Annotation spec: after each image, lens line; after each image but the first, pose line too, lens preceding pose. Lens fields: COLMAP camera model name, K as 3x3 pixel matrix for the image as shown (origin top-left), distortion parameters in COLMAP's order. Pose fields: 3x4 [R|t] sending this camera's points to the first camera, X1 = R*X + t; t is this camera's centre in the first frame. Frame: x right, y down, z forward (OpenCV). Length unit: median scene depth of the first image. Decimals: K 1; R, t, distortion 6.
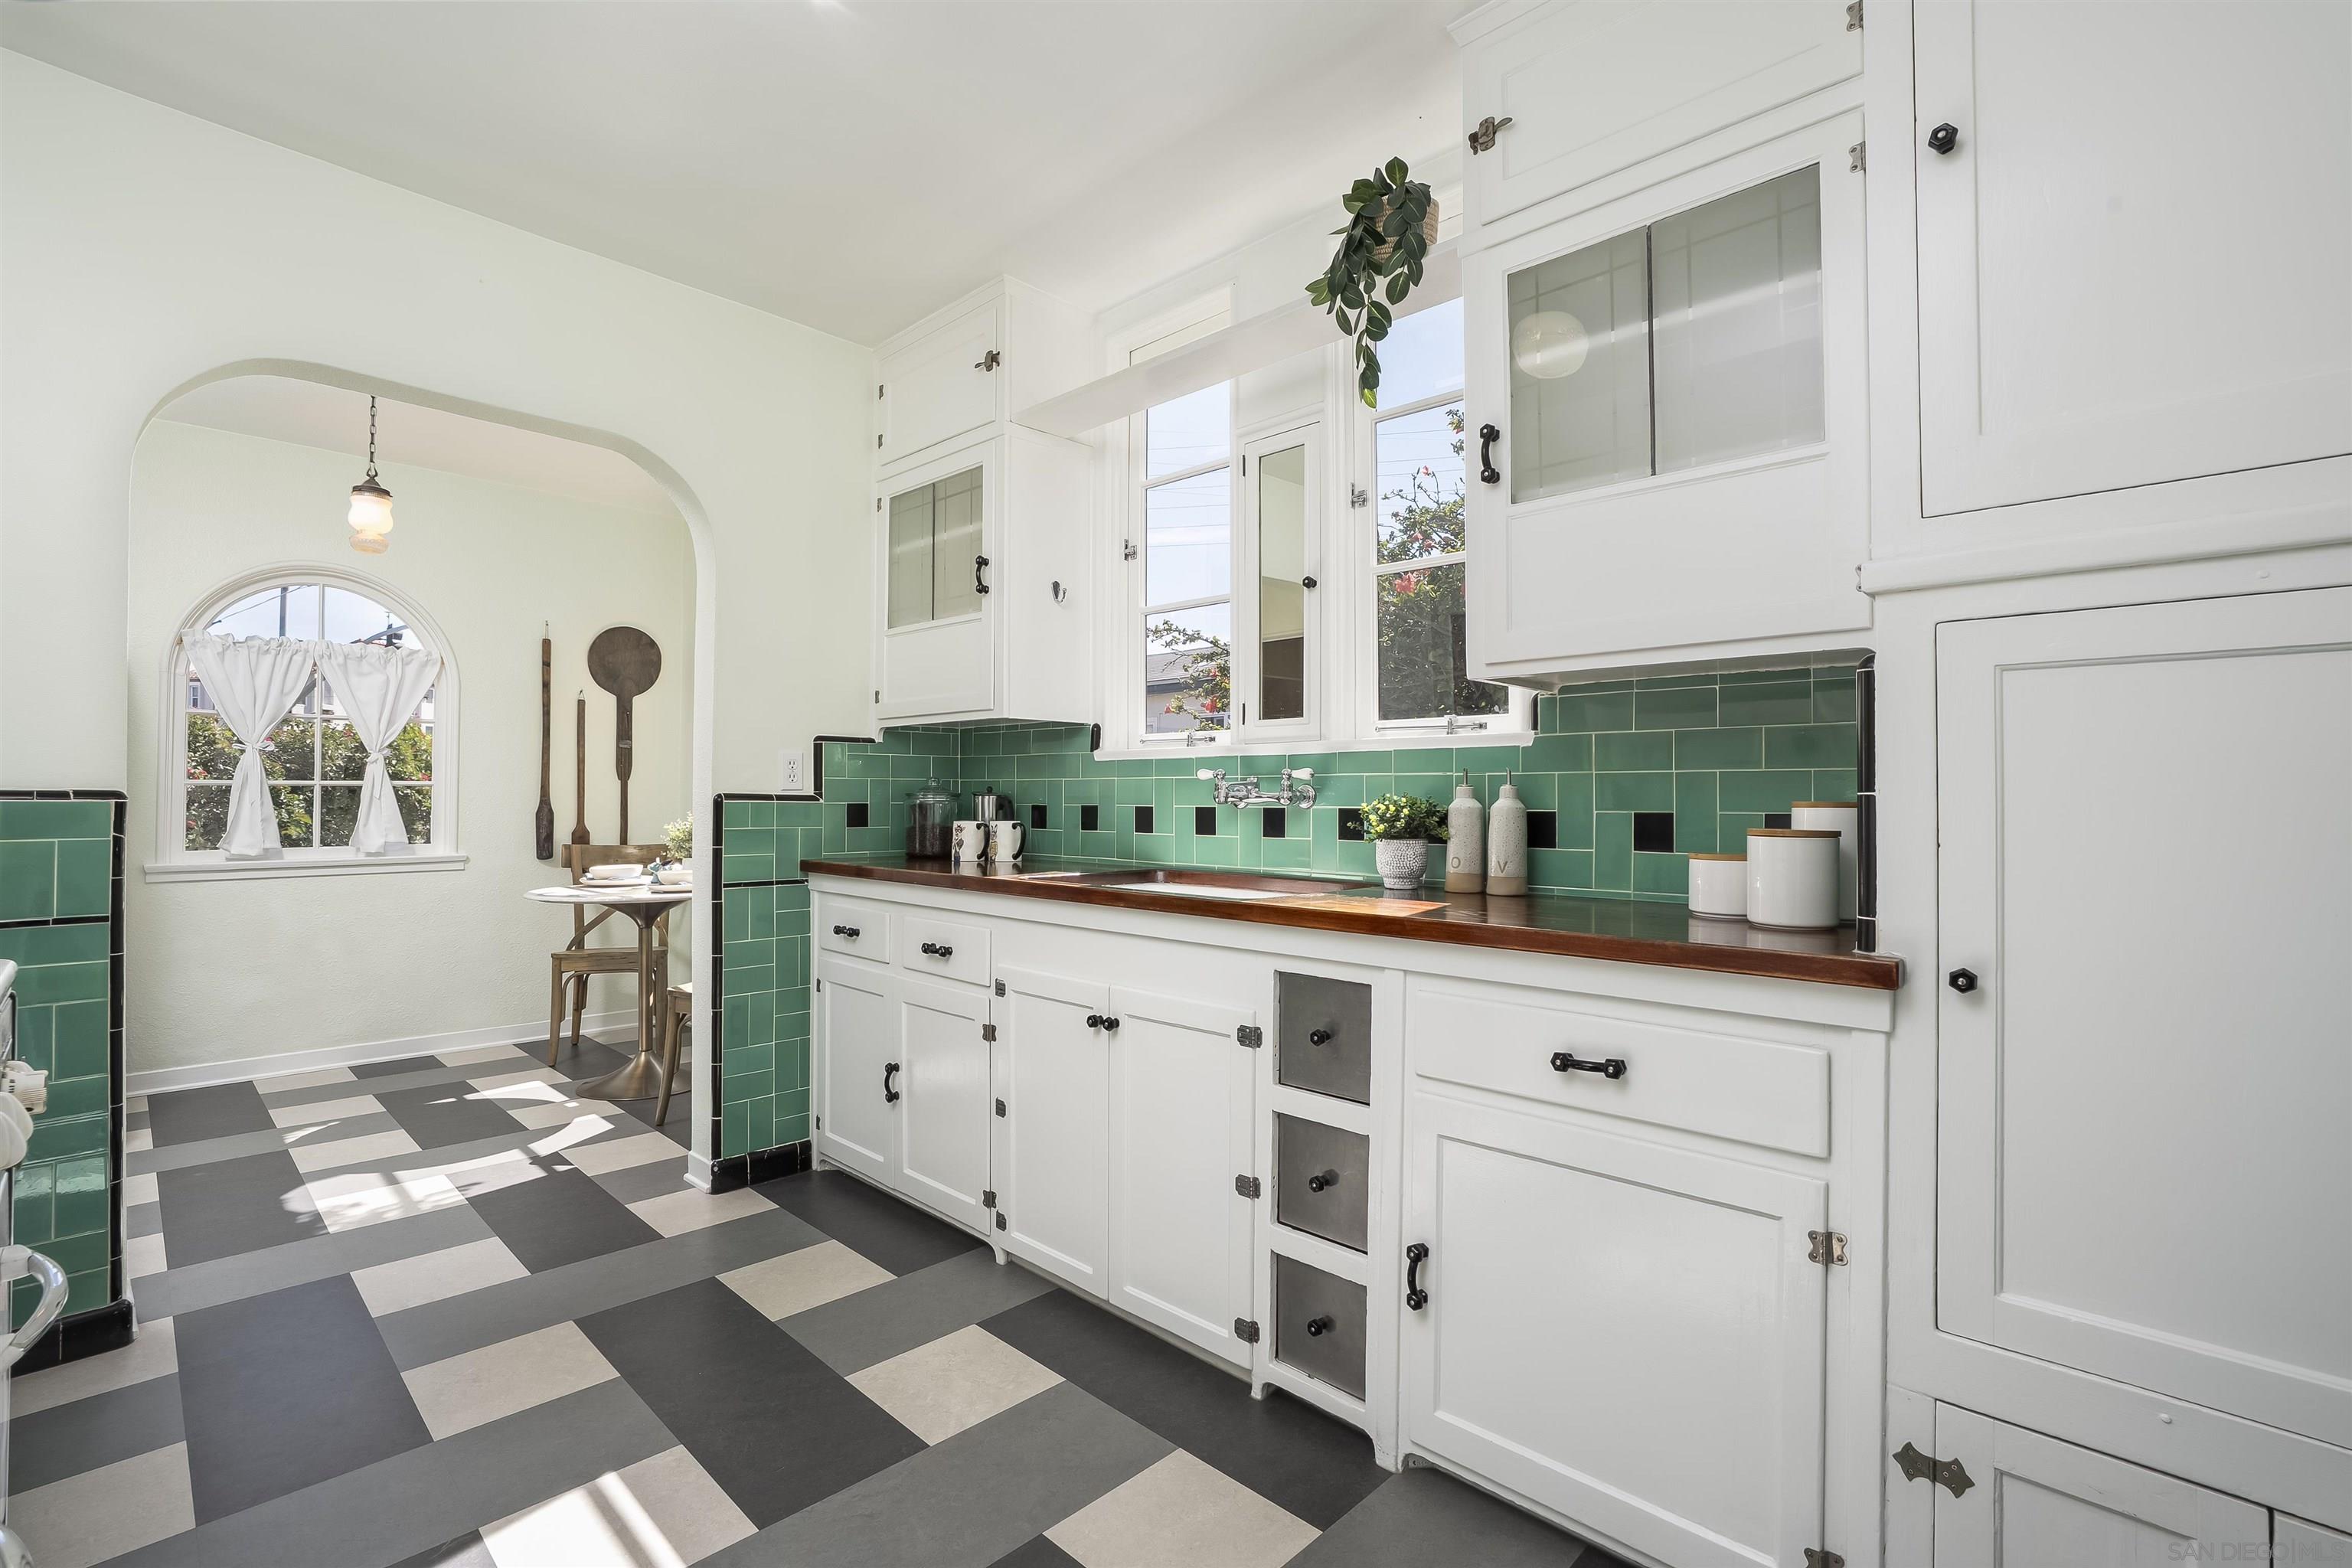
lens RADIAL K [[1067.0, 0, 1176.9], [0, 1067.0, 788.7], [0, 0, 1]] dist [-0.031137, 0.016518]
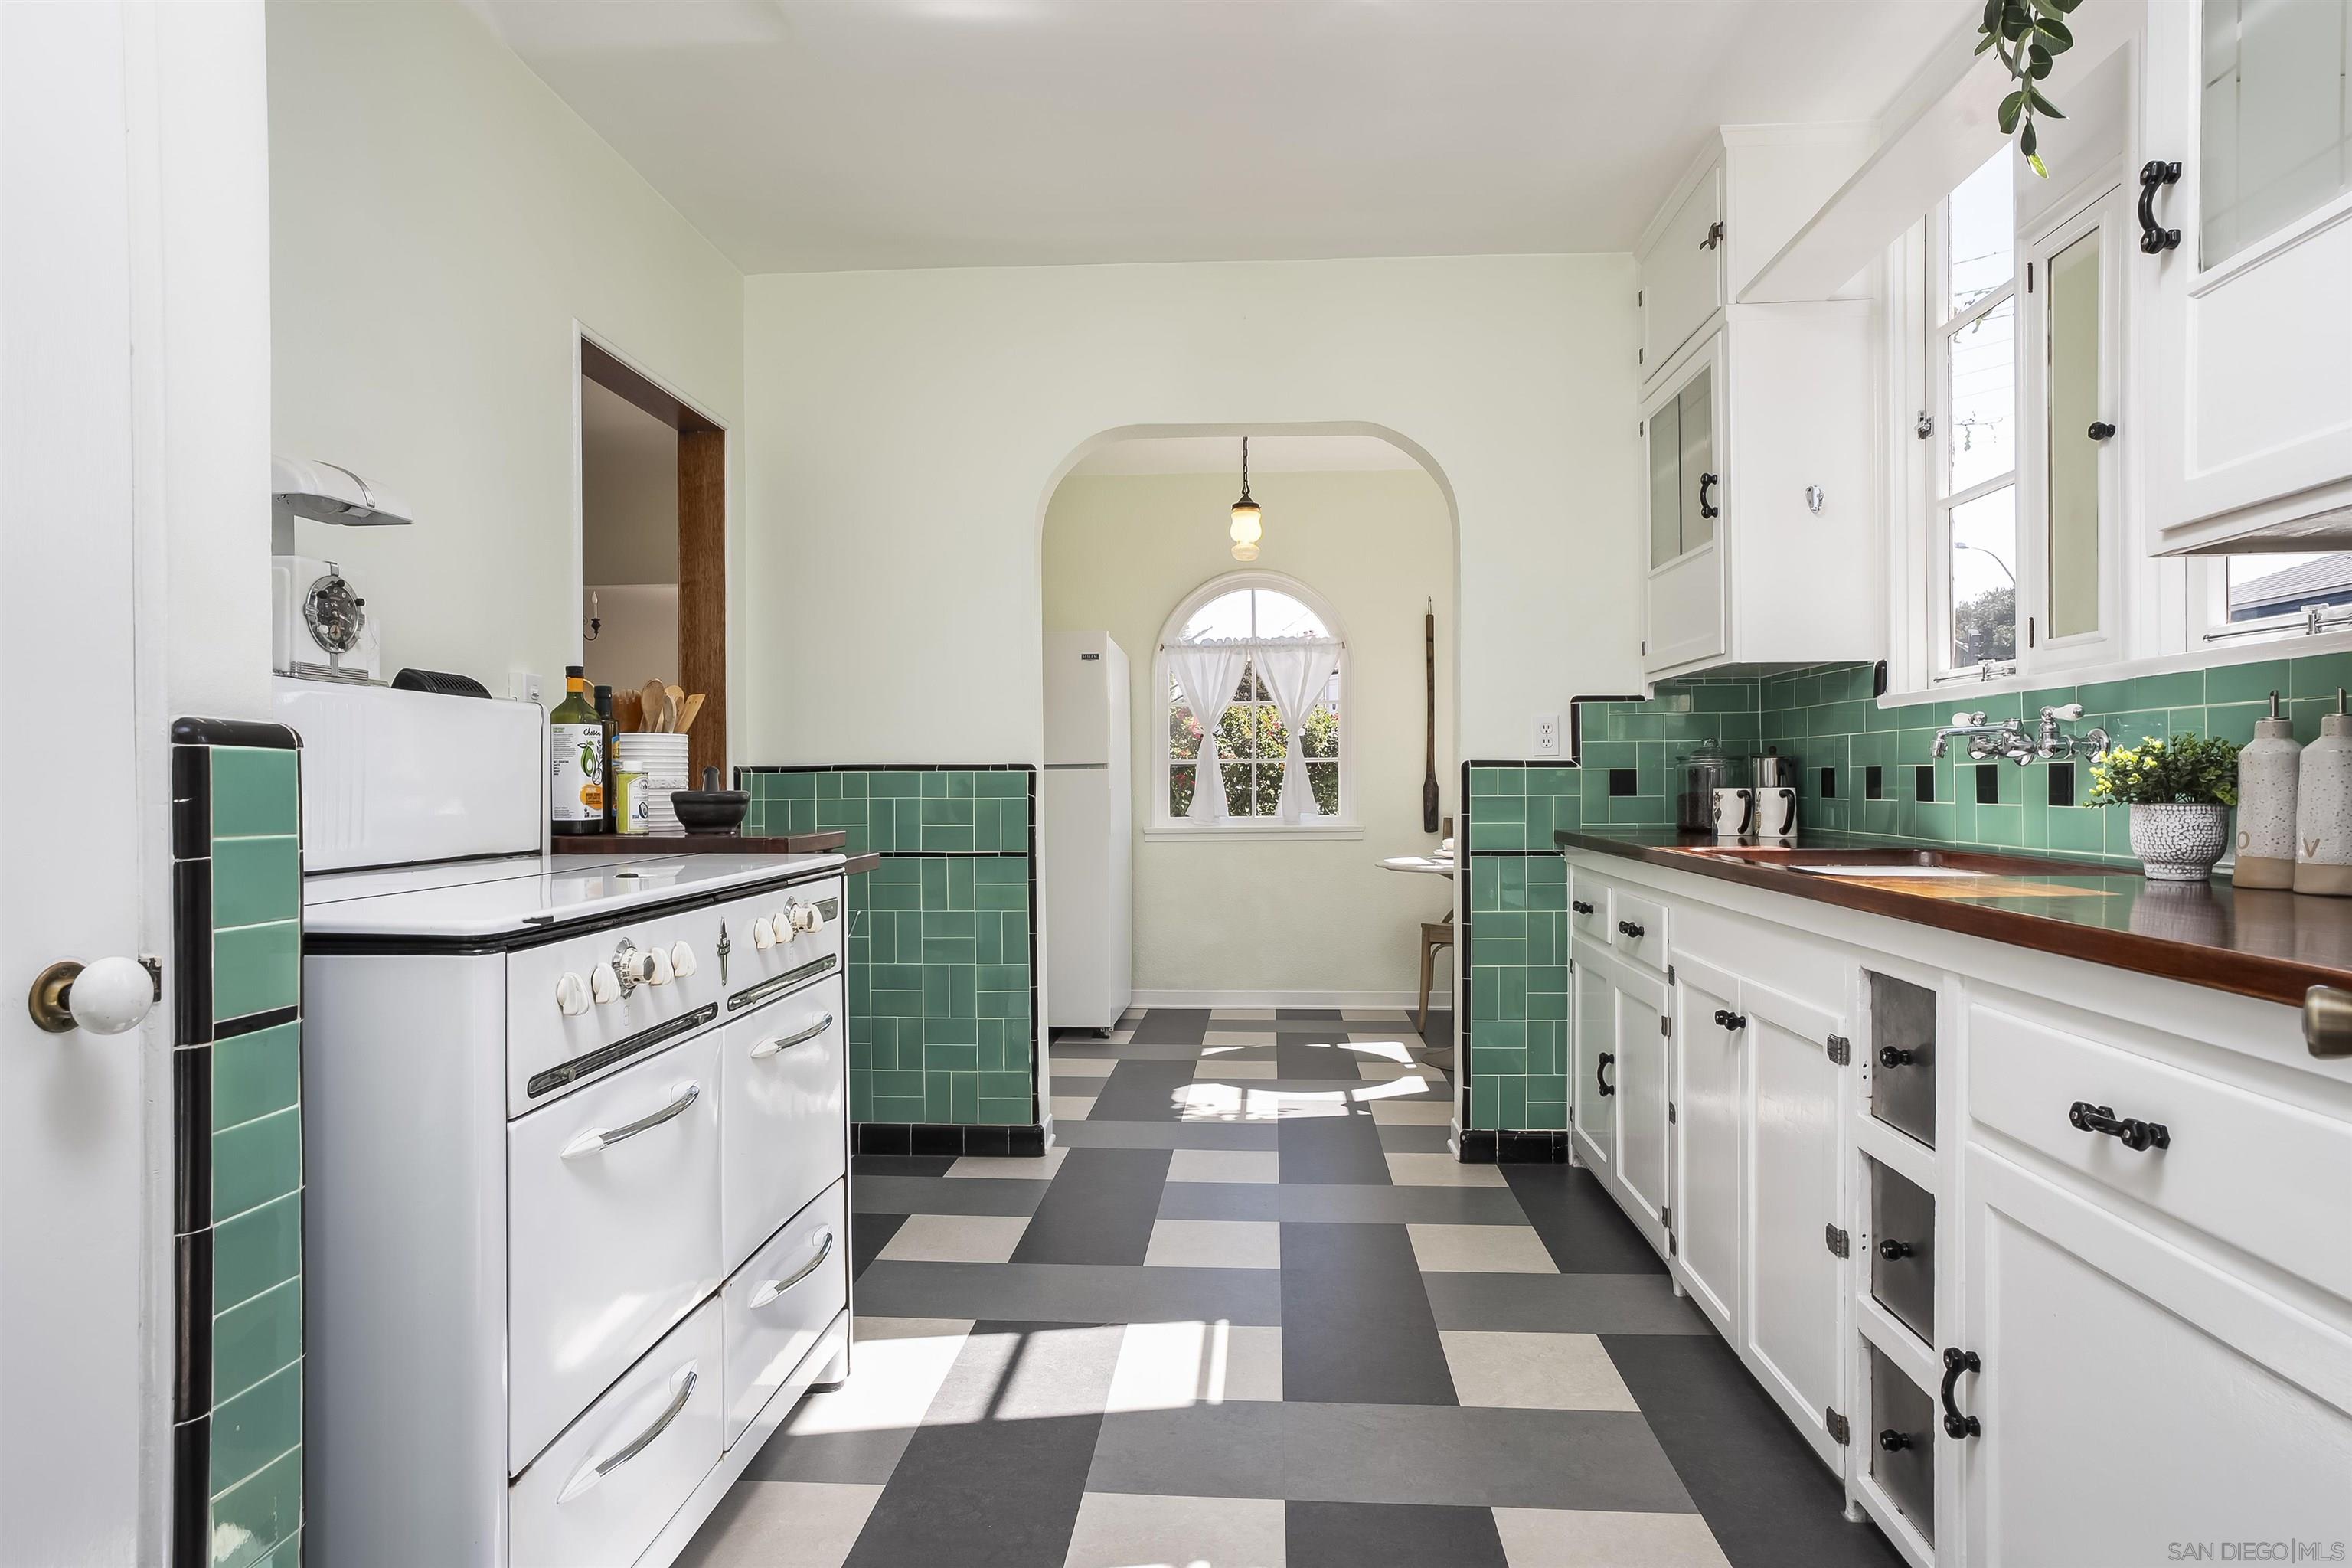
lens RADIAL K [[1303.8, 0, 1194.6], [0, 1303.8, 785.9], [0, 0, 1]] dist [-0.041139, 0.053925]
pose [[0.657617, -0.005224, -0.753335, 0.331525], [0.016953, 0.999825, 0.007866, 0.015272], [0.753162, -0.017945, 0.657590, 0.011686]]
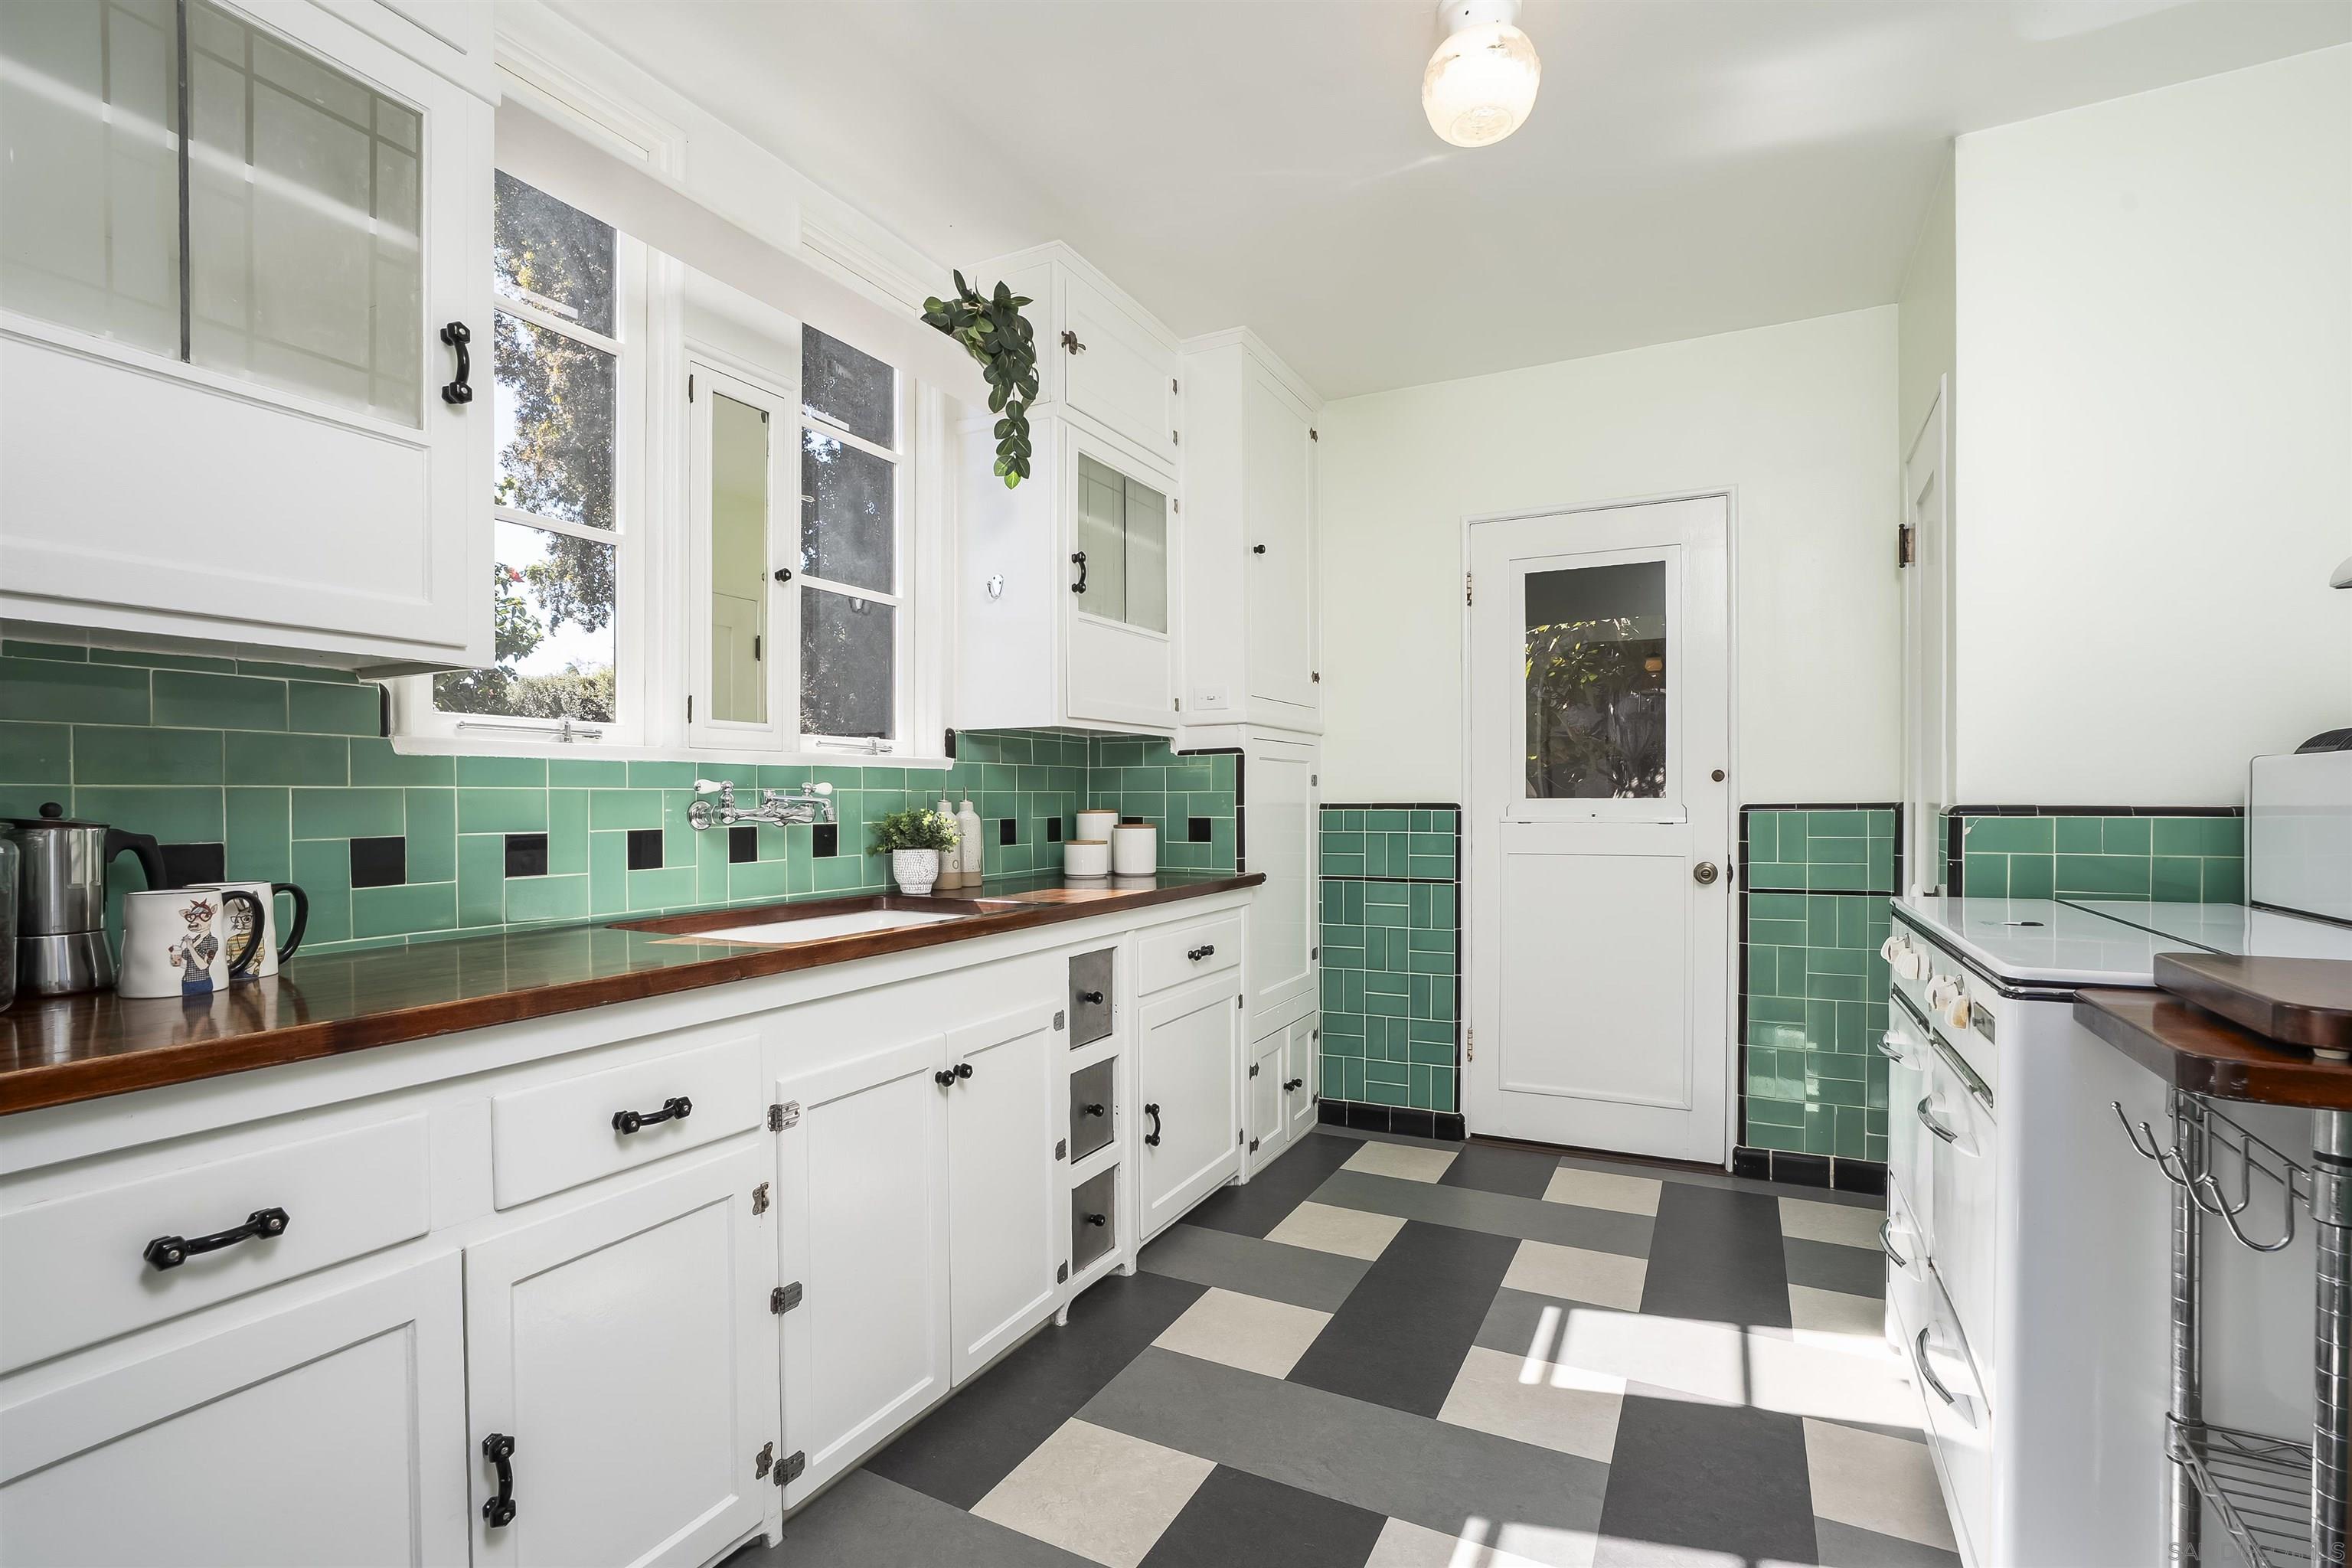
lens RADIAL K [[1077.9, 0, 1174.5], [0, 1077.9, 805.2], [0, 0, 1]] dist [-0.043664, 0.018268]
pose [[-0.284123, -0.012435, 0.958707, -0.757539], [-0.008188, 0.999911, 0.010543, -0.010305], [-0.958753, -0.004855, -0.284199, 0.849451]]
